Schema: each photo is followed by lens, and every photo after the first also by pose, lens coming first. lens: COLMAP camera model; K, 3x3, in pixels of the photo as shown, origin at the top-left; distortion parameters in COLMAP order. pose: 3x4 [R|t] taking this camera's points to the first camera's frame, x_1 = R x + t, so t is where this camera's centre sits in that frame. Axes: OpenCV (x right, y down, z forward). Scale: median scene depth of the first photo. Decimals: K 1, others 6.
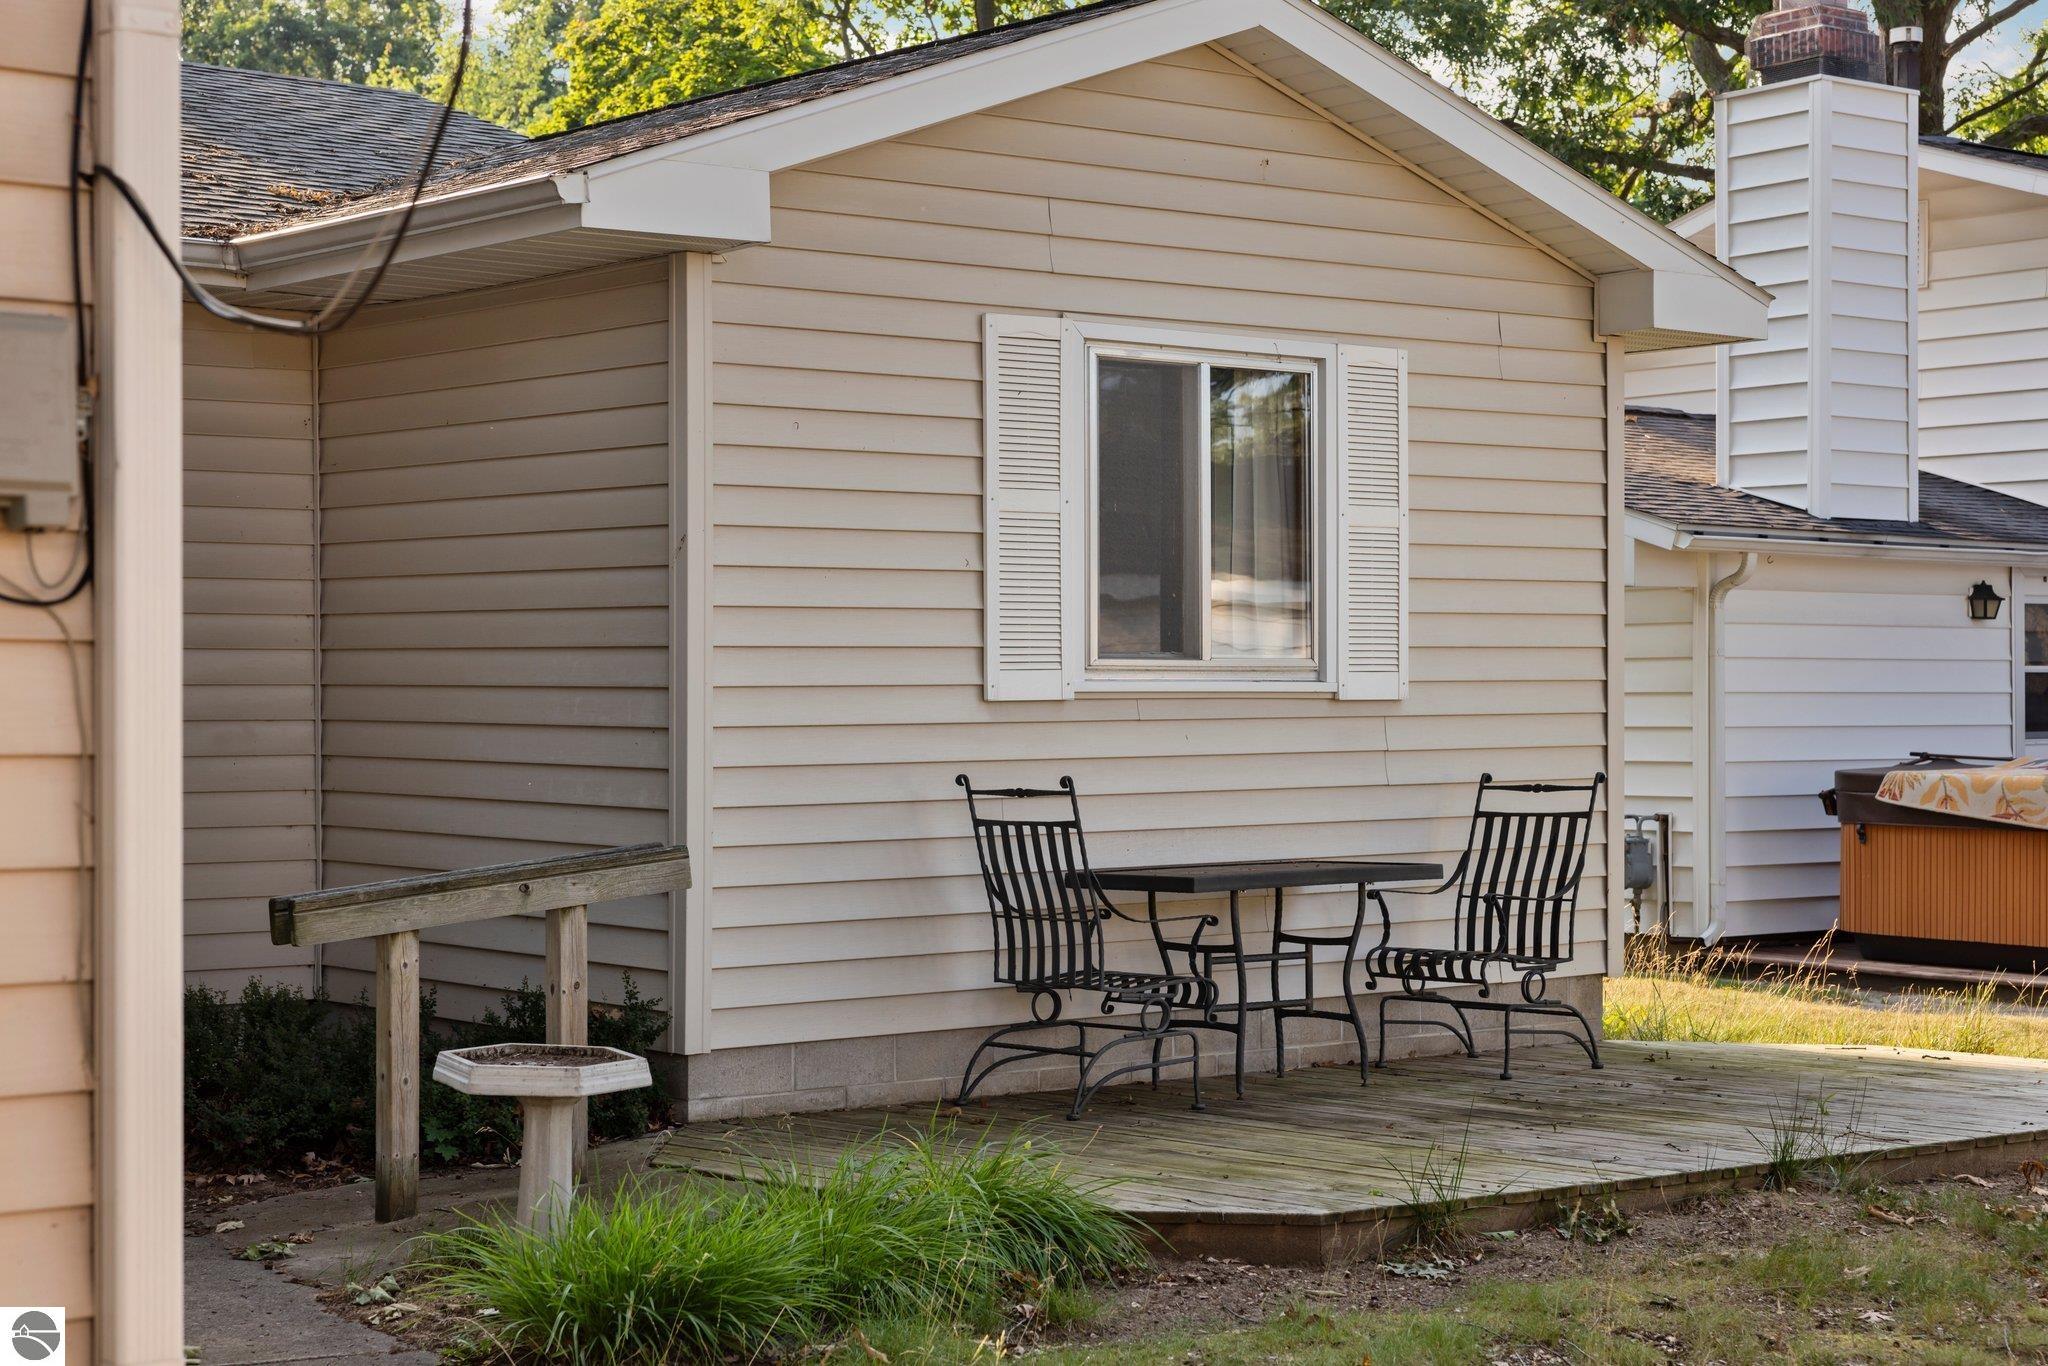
lens RADIAL K [[3428.5, 0, 1024.0], [0, 3428.5, 683.0], [0, 0, 1]] dist [-0.013191, -0.021277]
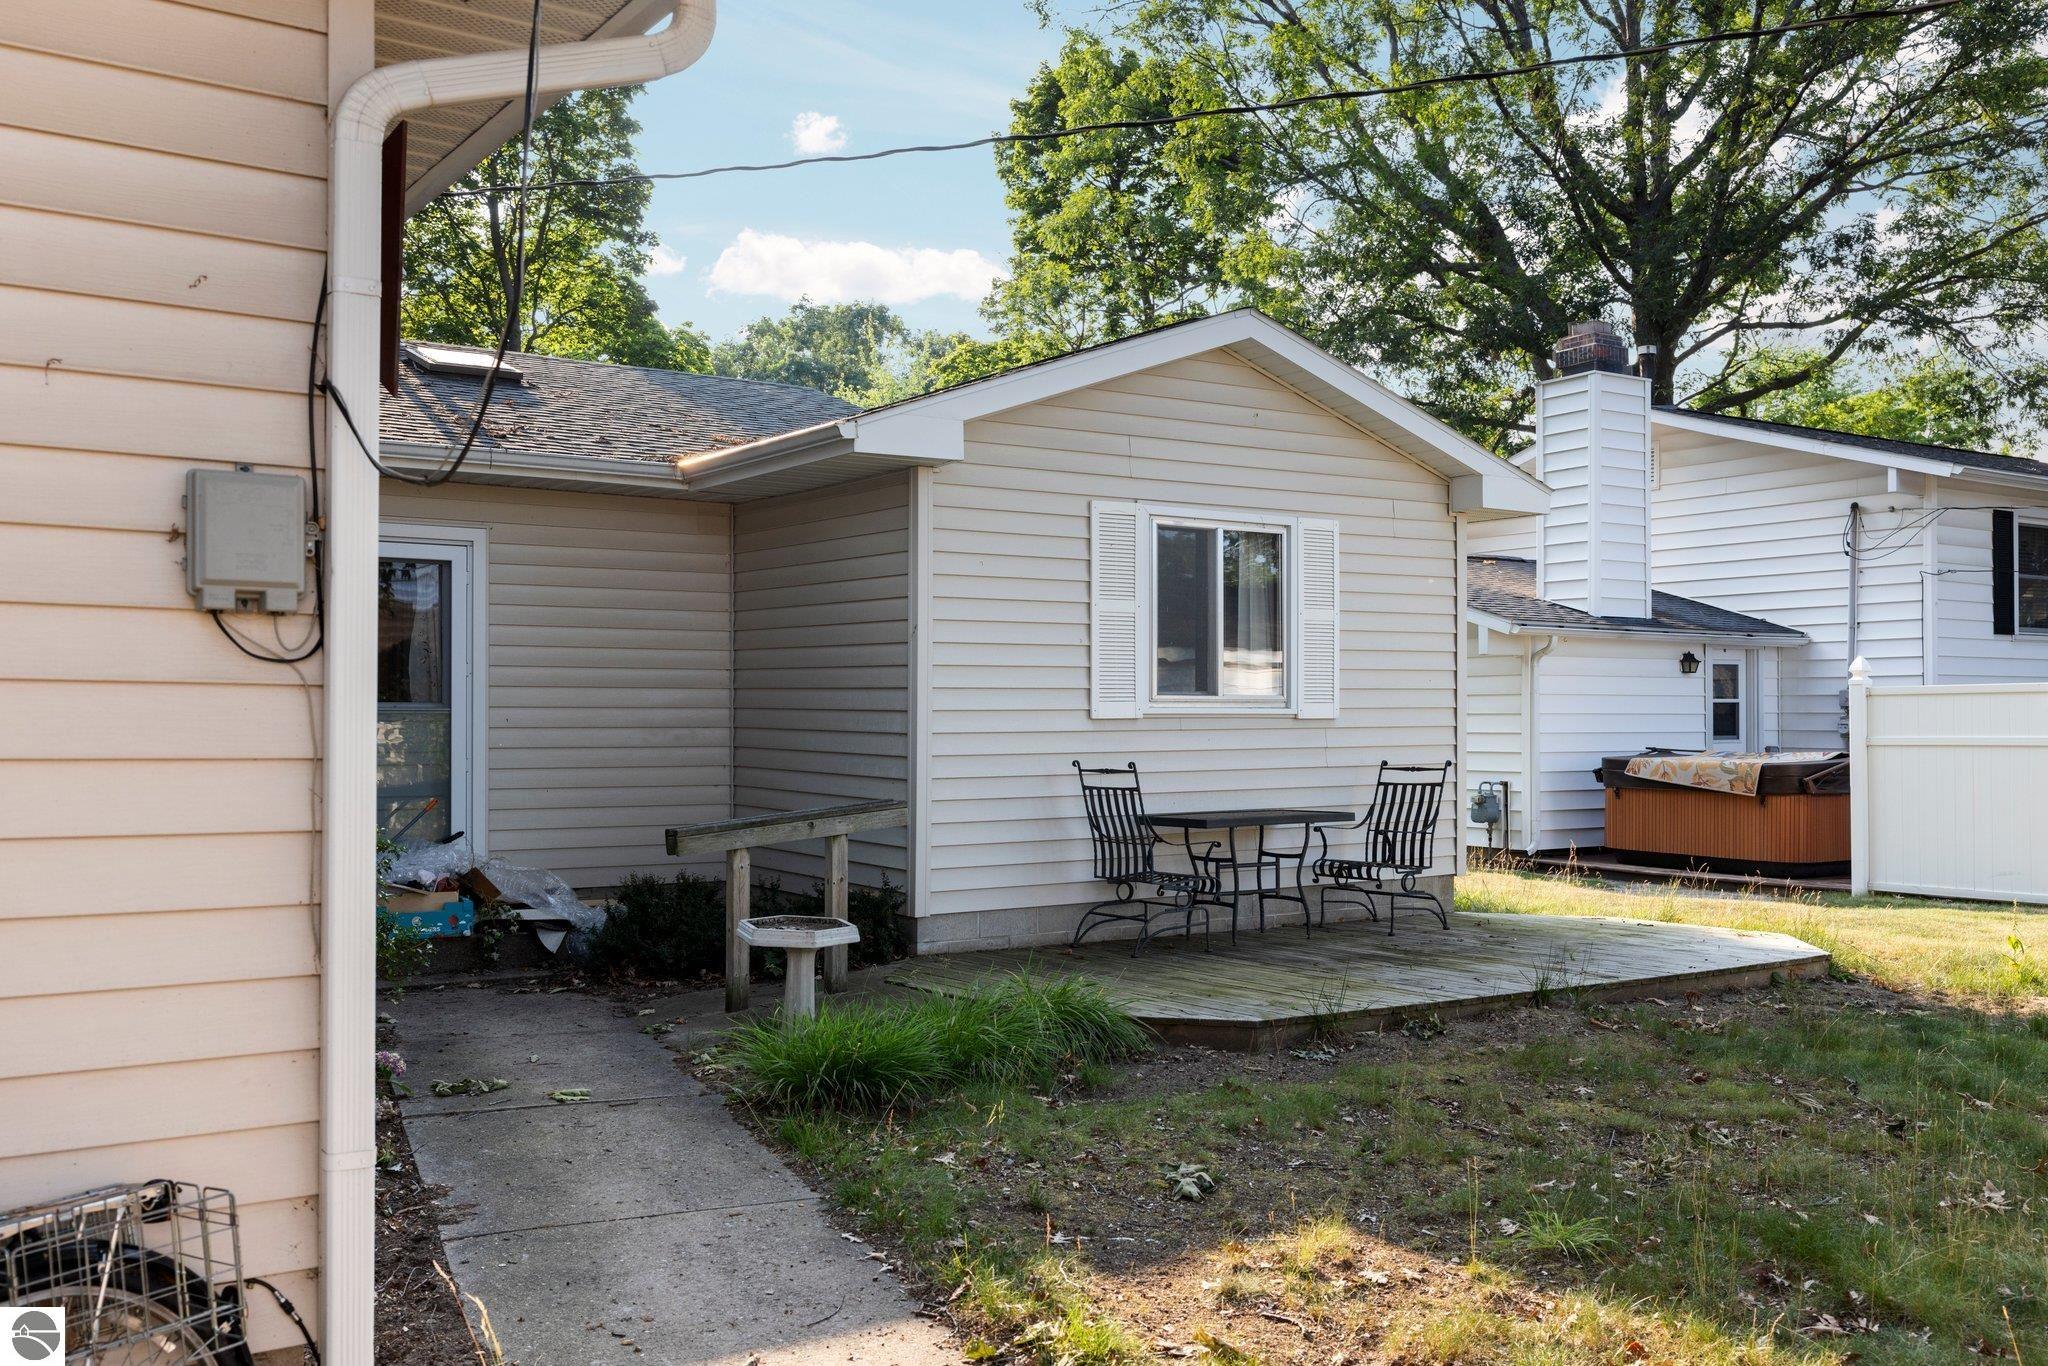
lens RADIAL K [[1786.0, 0, 1024.0], [0, 1786.0, 683.0], [0, 0, 1]] dist [-0.038116, -0.002218]
pose [[0.995433, 0.001545, -0.095454, 0.041976], [-0.002771, 0.999915, -0.012708, -0.001338], [0.095427, 0.012915, 0.995353, 0.077309]]
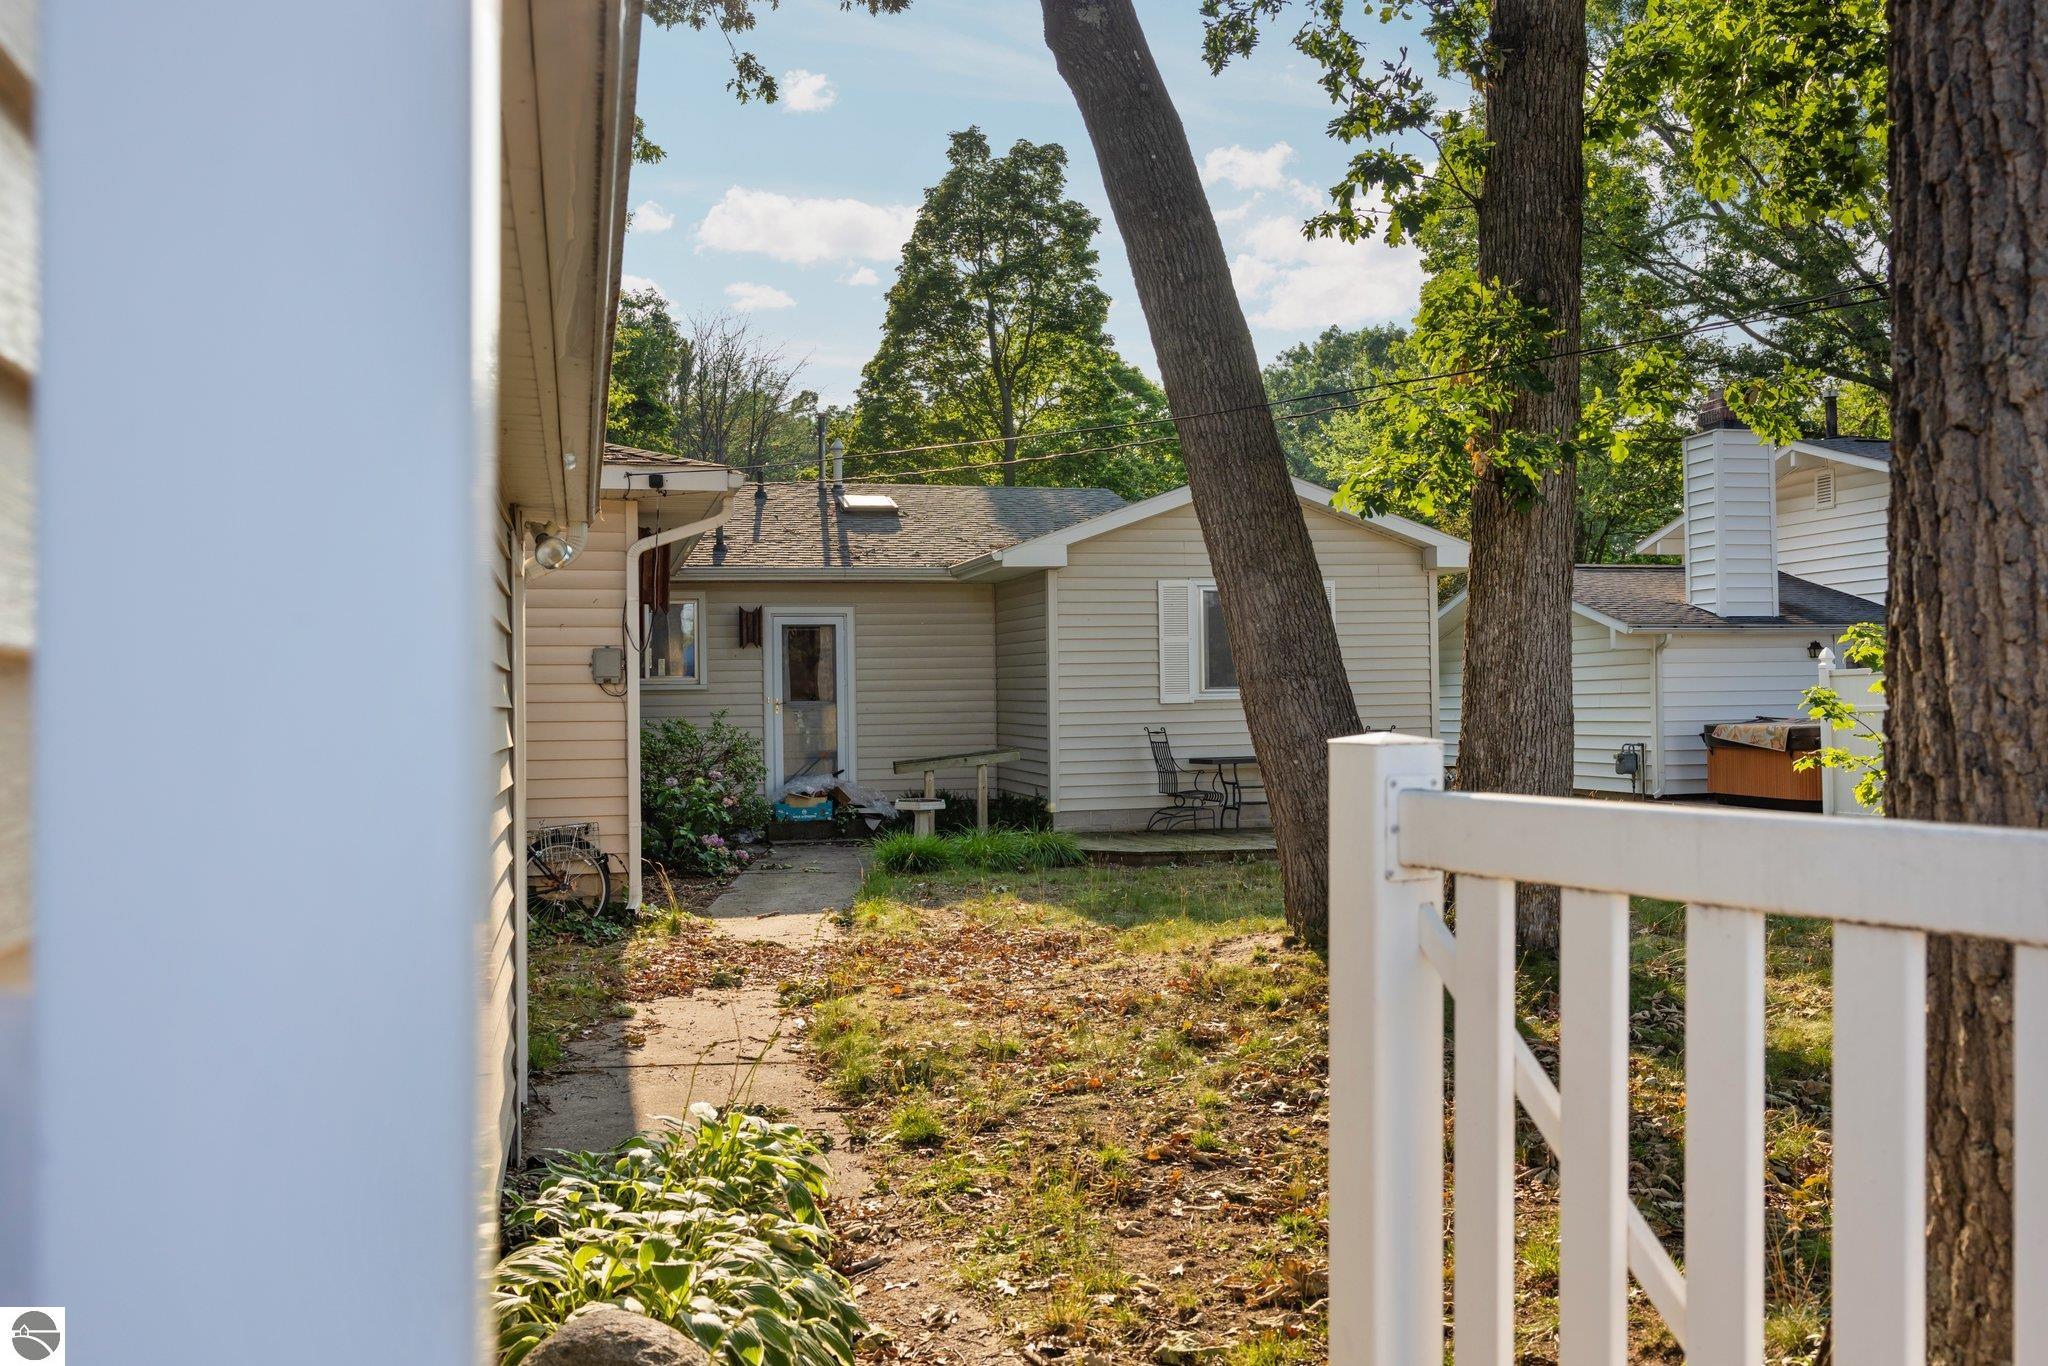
lens RADIAL K [[1726.2, 0, 1024.9], [0, 1726.2, 648.5], [0, 0, 1]] dist [-0.072708, 0.000159]
pose [[0.901453, -0.025944, -0.432100, 0.552387], [0.015783, 0.999508, -0.027087, -0.004366], [0.432590, 0.017598, 0.901419, -0.467773]]
